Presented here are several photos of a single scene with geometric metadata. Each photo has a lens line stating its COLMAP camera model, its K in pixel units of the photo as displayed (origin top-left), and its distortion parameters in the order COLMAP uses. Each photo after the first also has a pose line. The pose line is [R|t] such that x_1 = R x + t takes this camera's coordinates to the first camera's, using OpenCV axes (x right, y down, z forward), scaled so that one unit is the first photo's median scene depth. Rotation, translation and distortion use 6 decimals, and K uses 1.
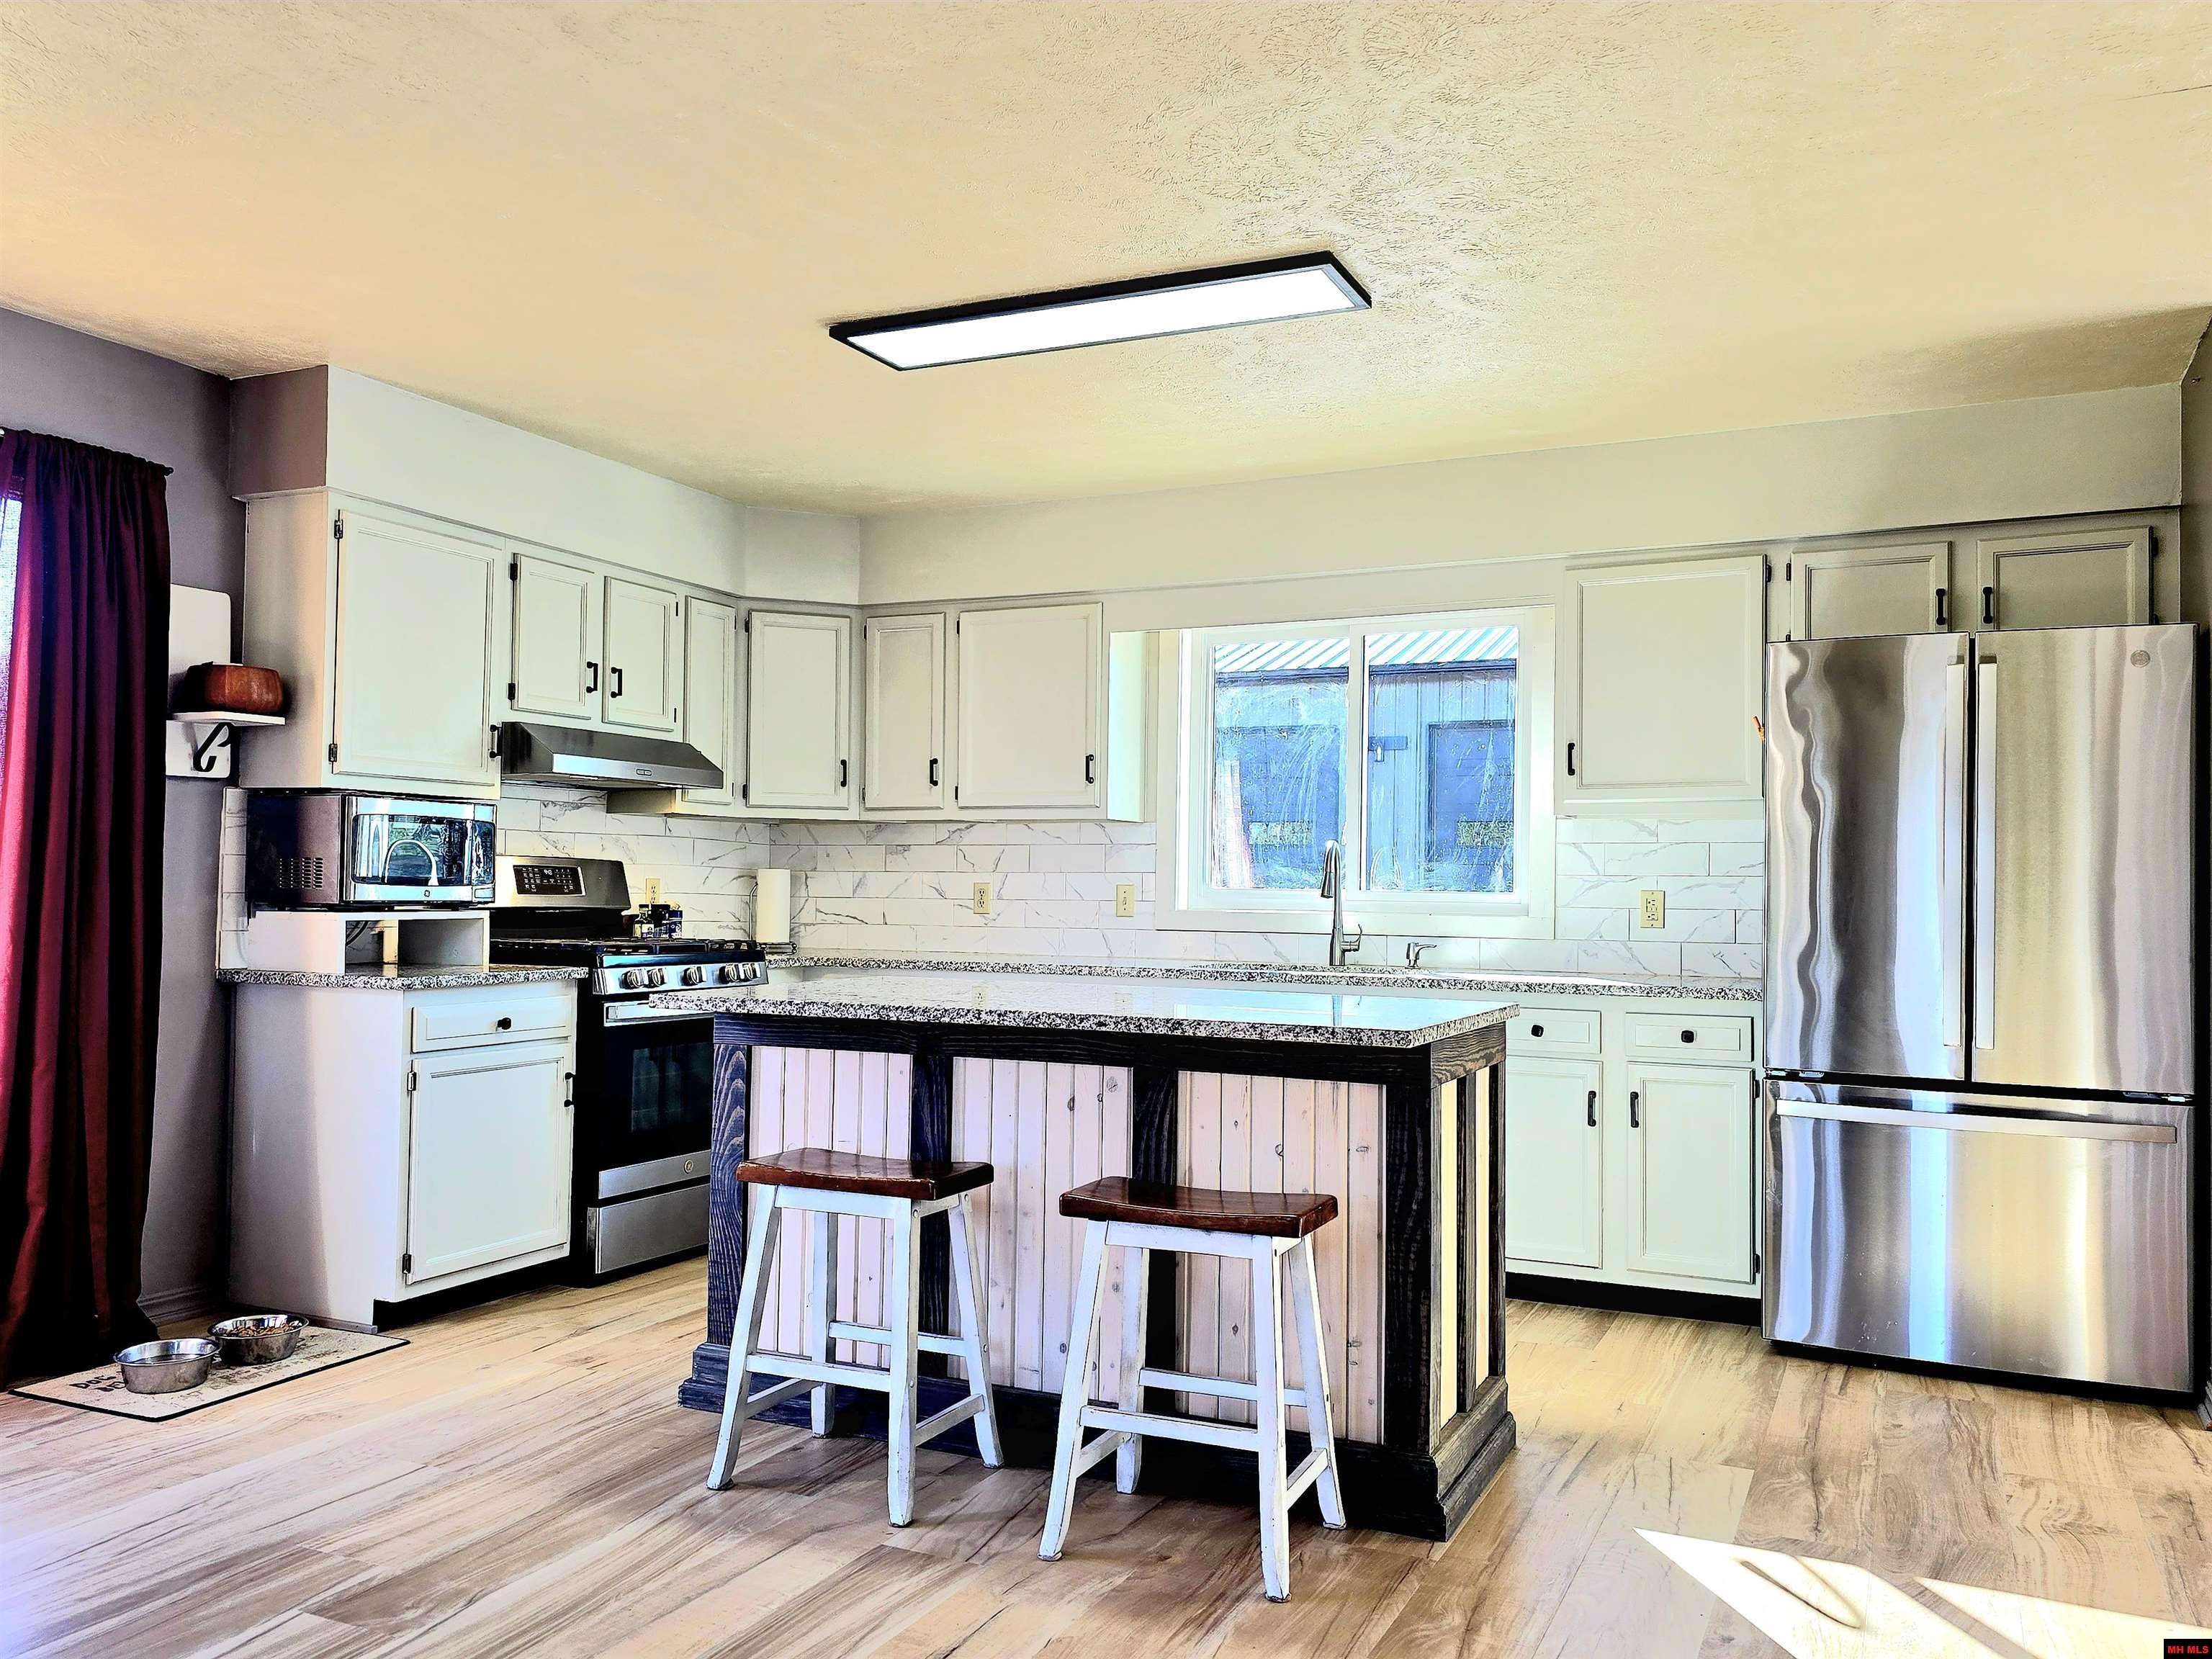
lens RADIAL K [[1662.4, 0, 1106.9], [0, 1662.4, 842.8], [0, 0, 1]] dist [0.097963, -0.113221]
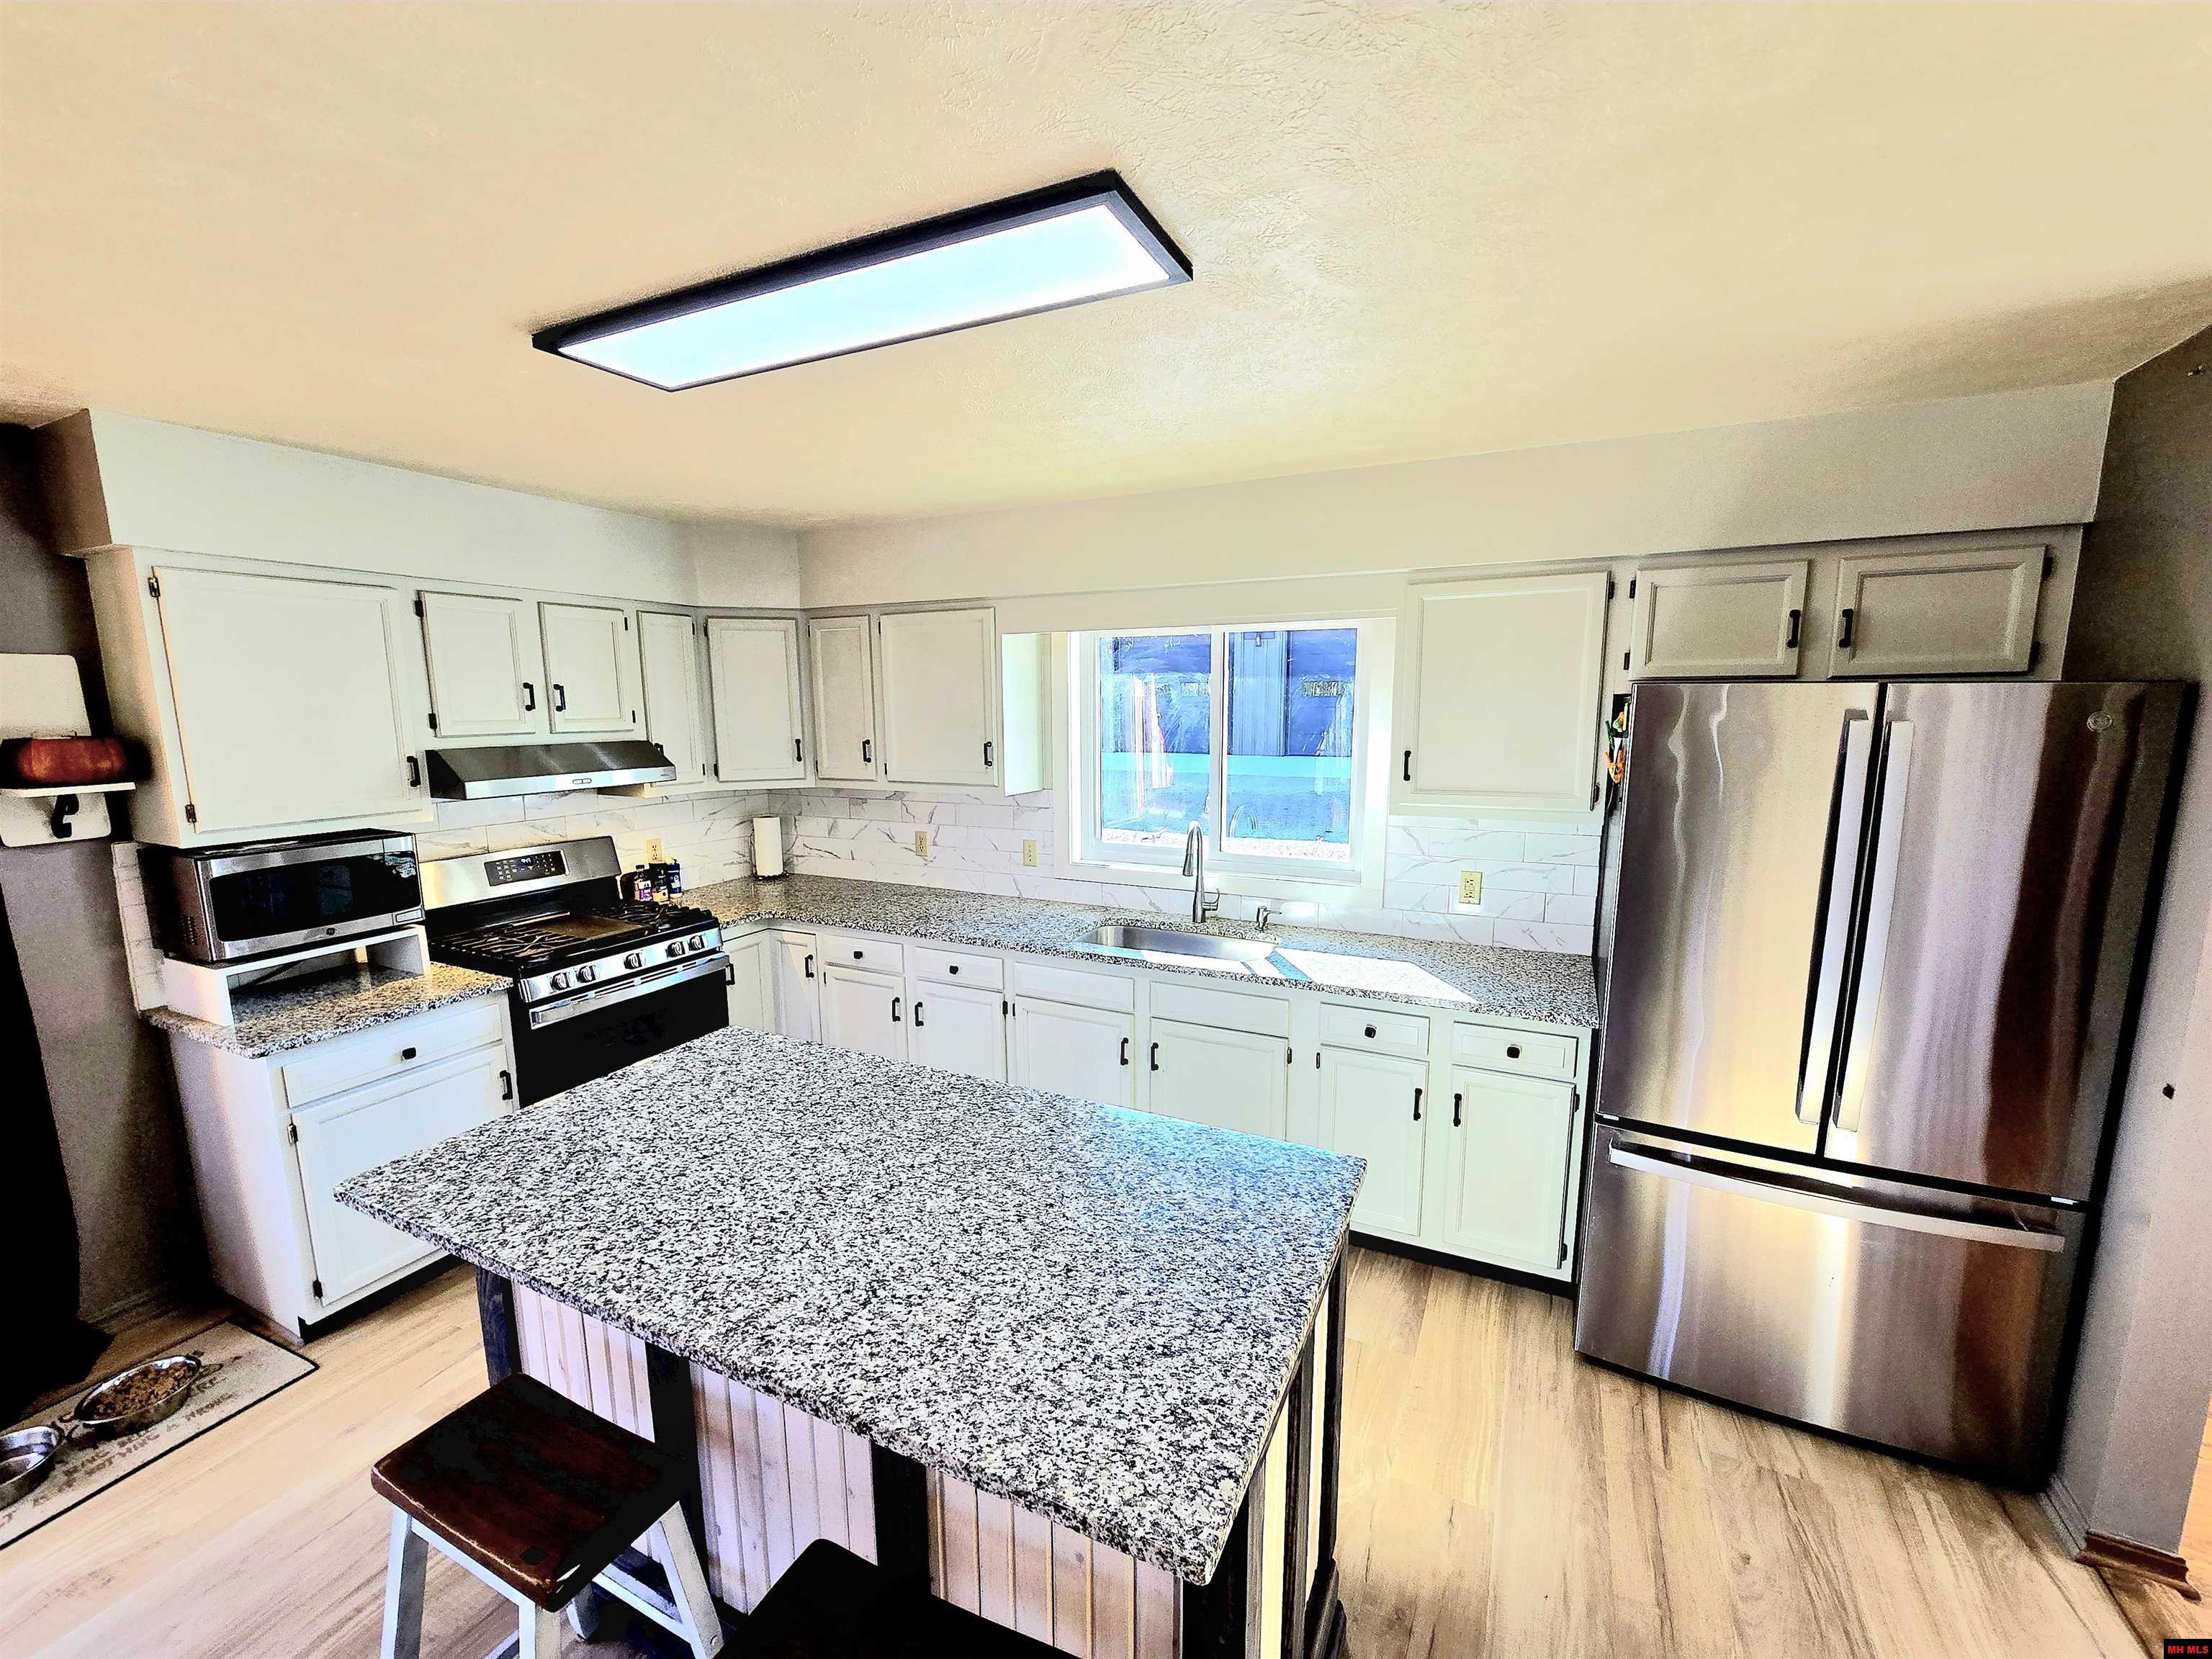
lens RADIAL K [[901.3, 0, 1097.0], [0, 901.3, 842.2], [0, 0, 1]] dist [-0.002353, -0.000747]
pose [[0.999696, -0.017341, -0.017504, 0.087788], [0.020160, 0.984097, 0.176487, -0.108399], [0.014165, -0.176786, 0.984147, 0.420779]]
